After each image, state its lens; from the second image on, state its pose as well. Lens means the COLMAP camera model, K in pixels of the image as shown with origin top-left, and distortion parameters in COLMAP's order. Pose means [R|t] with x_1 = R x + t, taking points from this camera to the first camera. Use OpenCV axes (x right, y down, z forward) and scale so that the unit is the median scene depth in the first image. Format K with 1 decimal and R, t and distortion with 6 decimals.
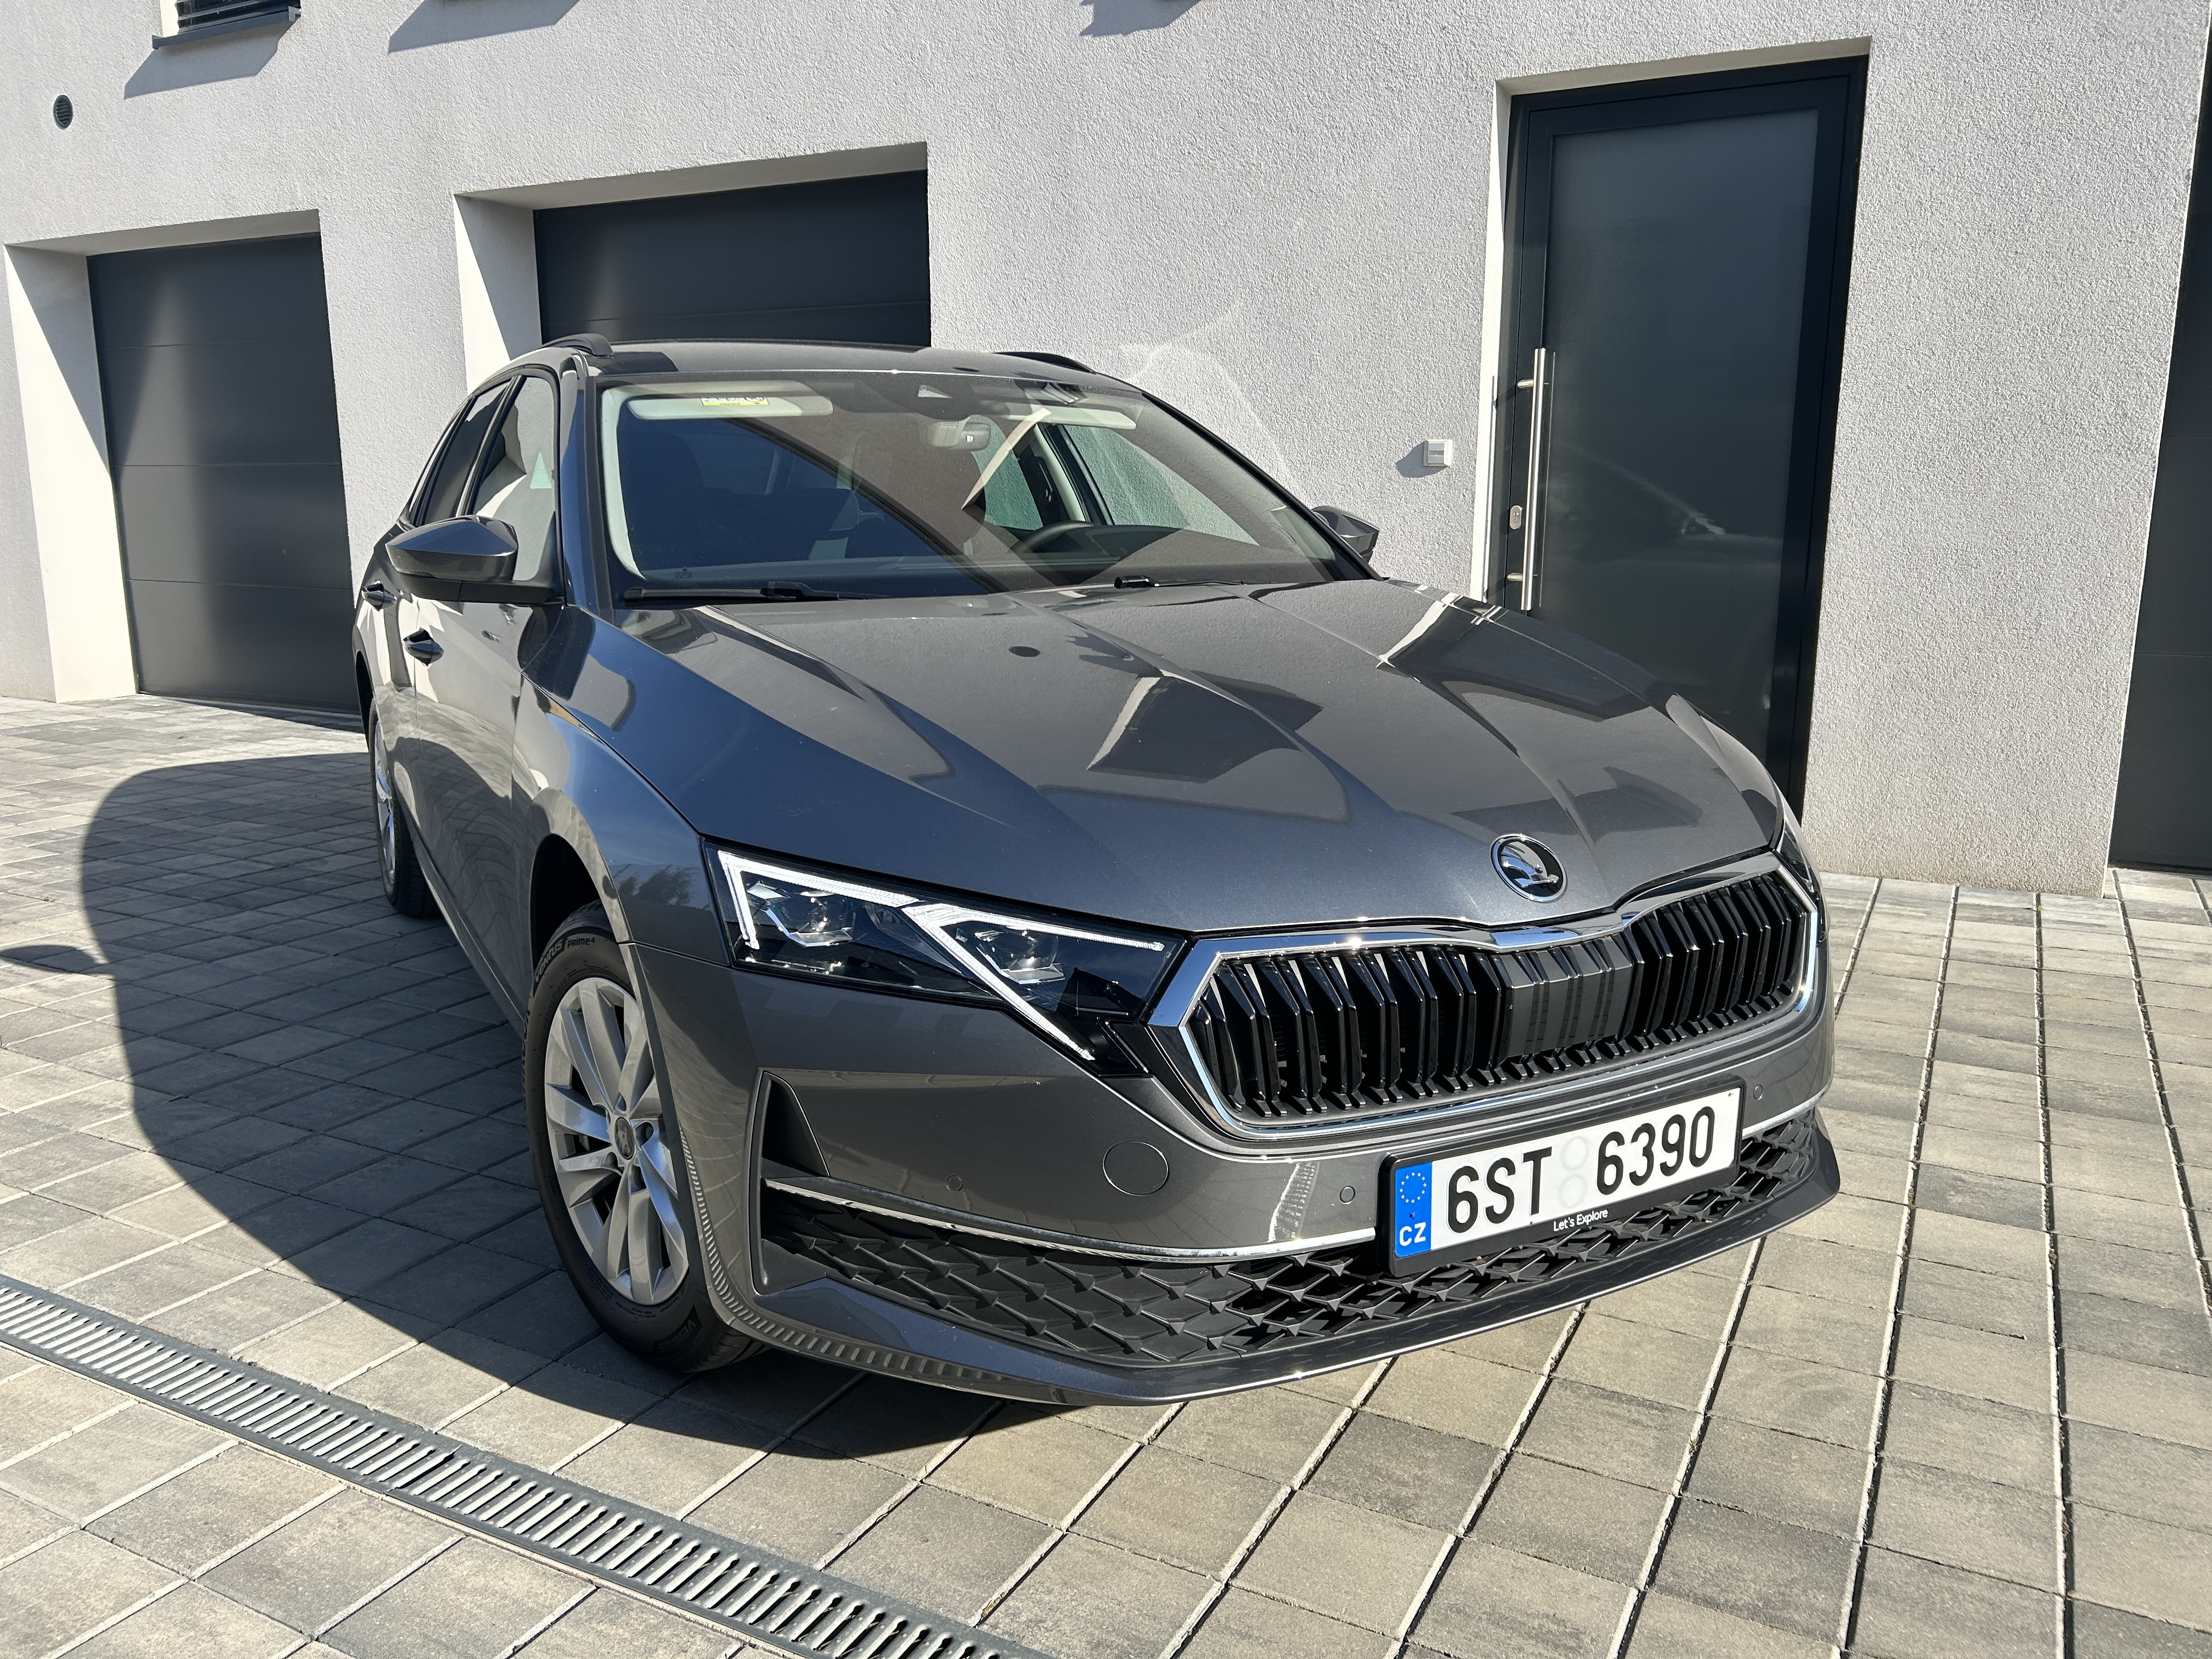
lens RADIAL K [[1696.8, 0, 1103.5], [0, 1696.8, 828.8], [0, 0, 1]] dist [0.025682, -0.028334]
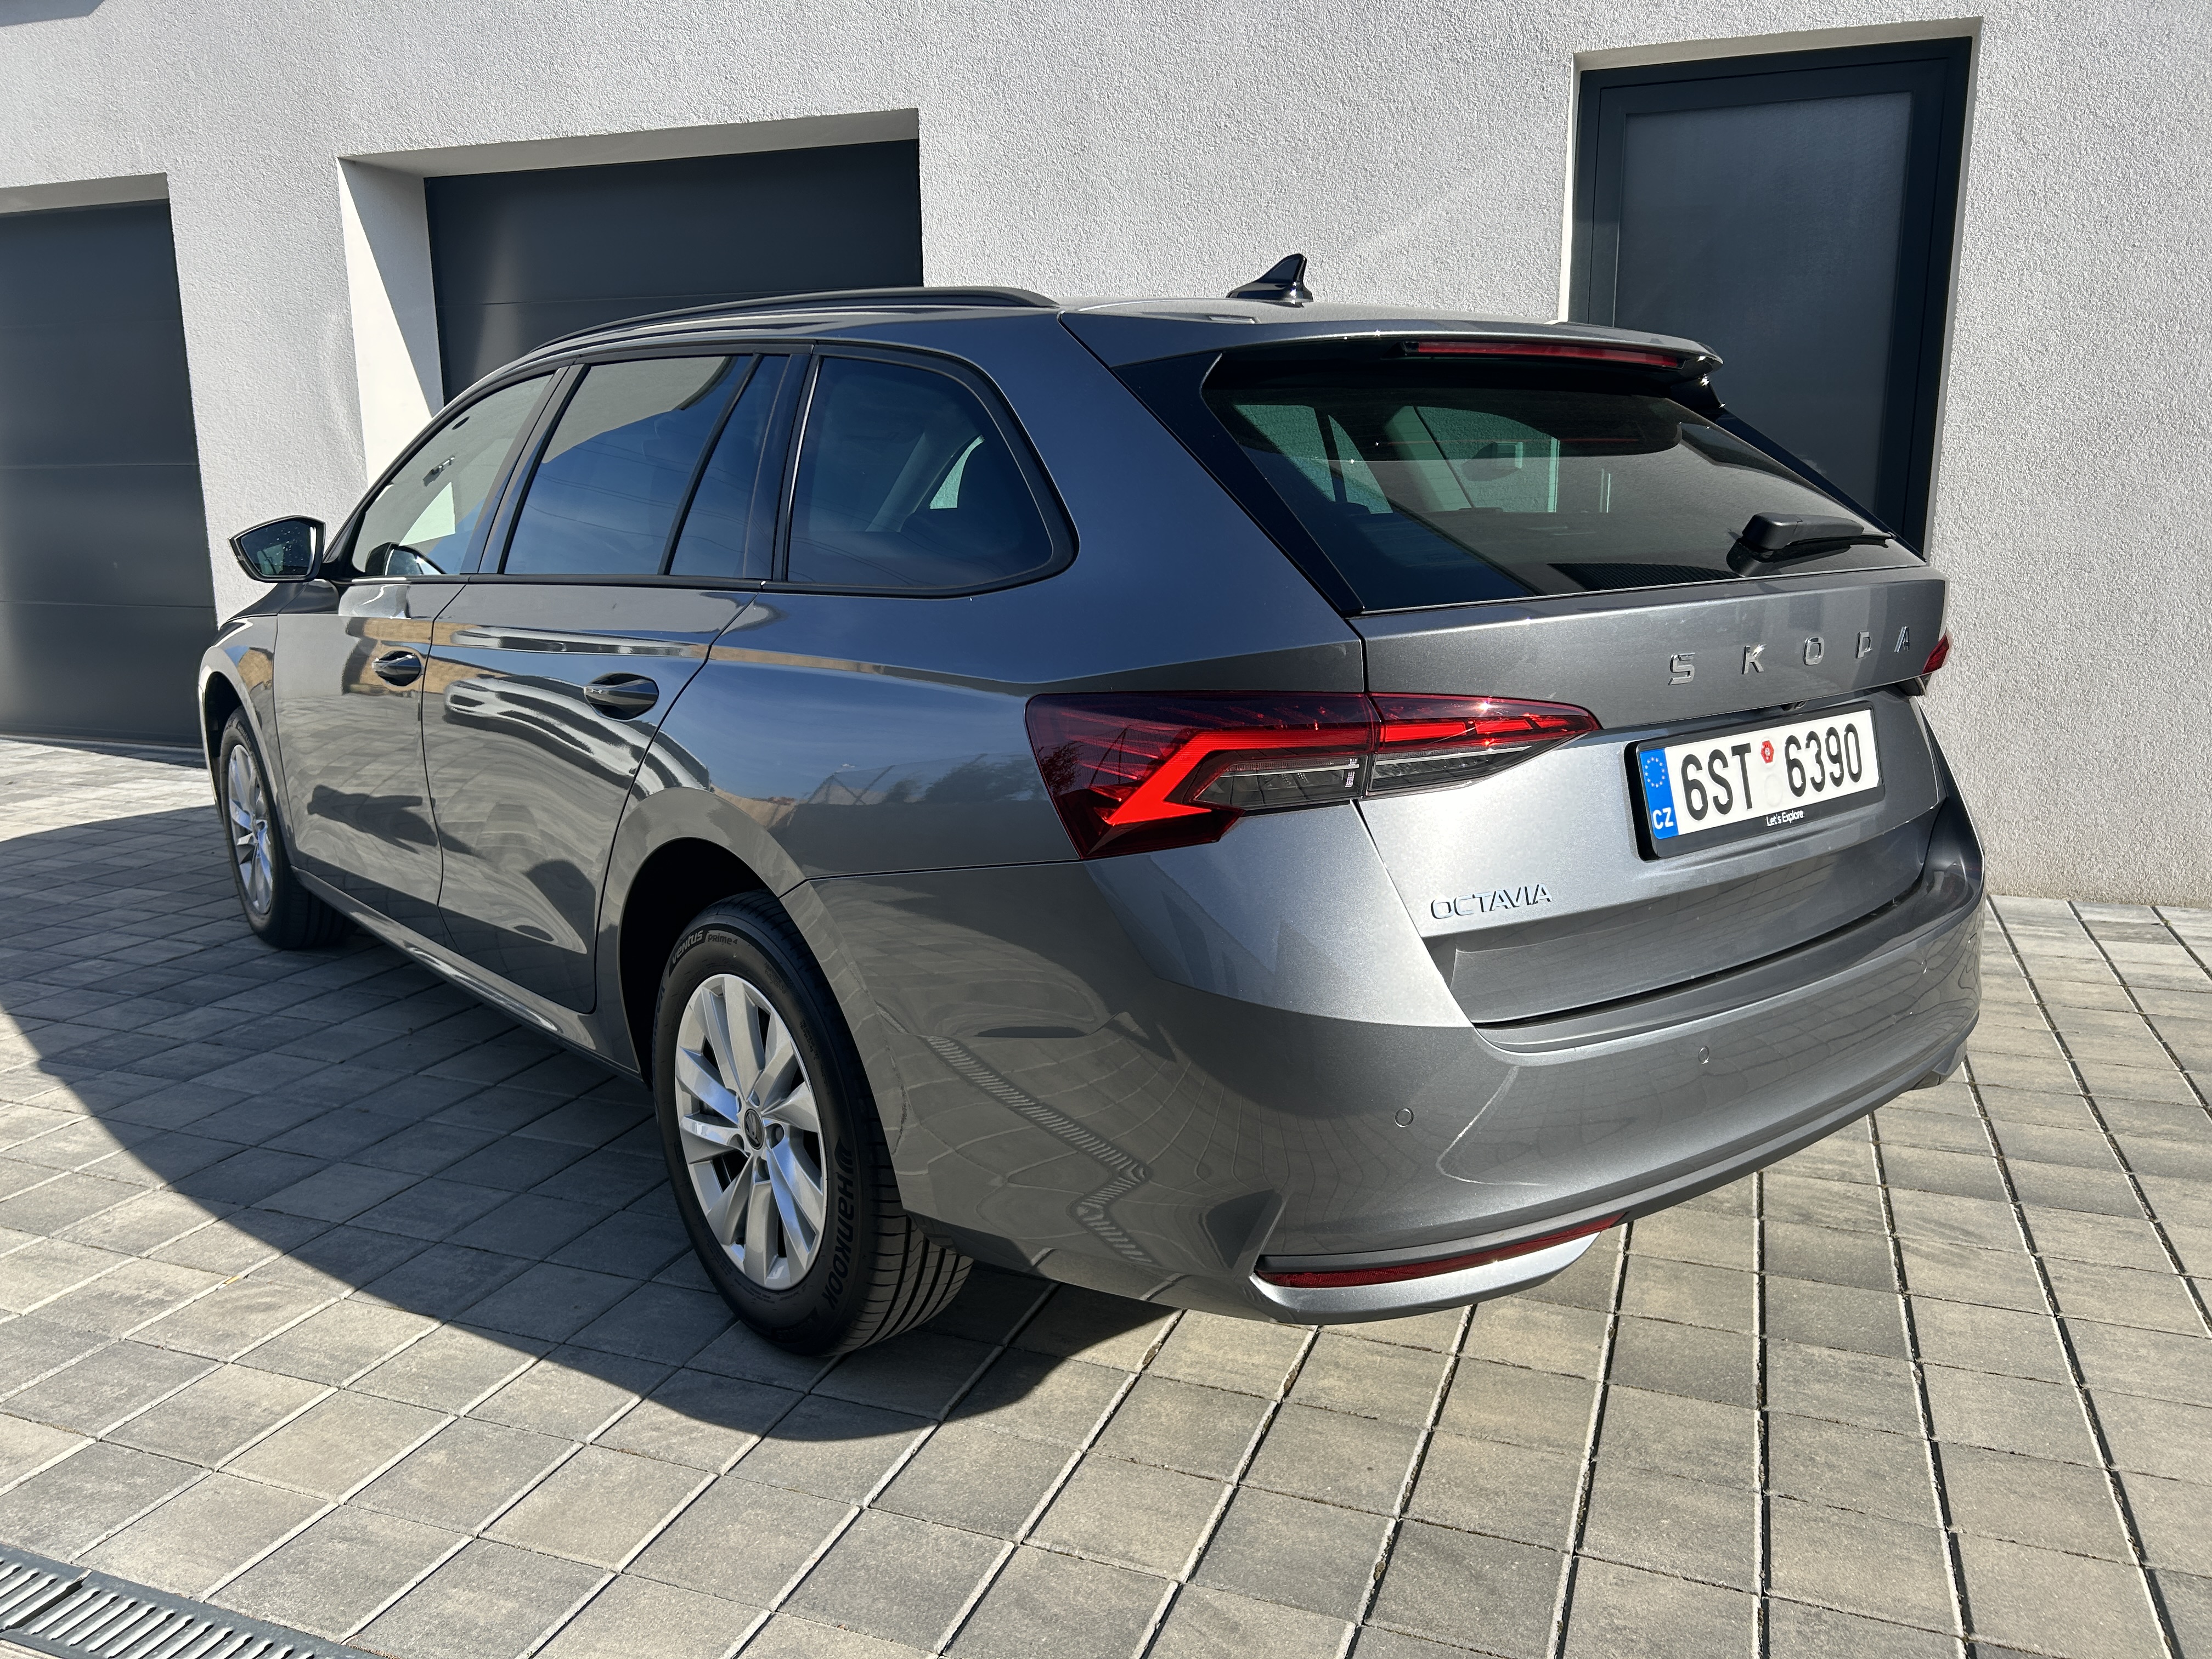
lens RADIAL K [[1696.8, 0, 1109.3], [0, 1696.8, 827.9], [0, 0, 1]] dist [0.025682, -0.028334]
pose [[0.990848, -0.030935, 0.131390, -0.170351], [0.030433, 0.999520, 0.005827, -0.031220], [-0.131507, -0.001775, 0.991314, 0.116443]]
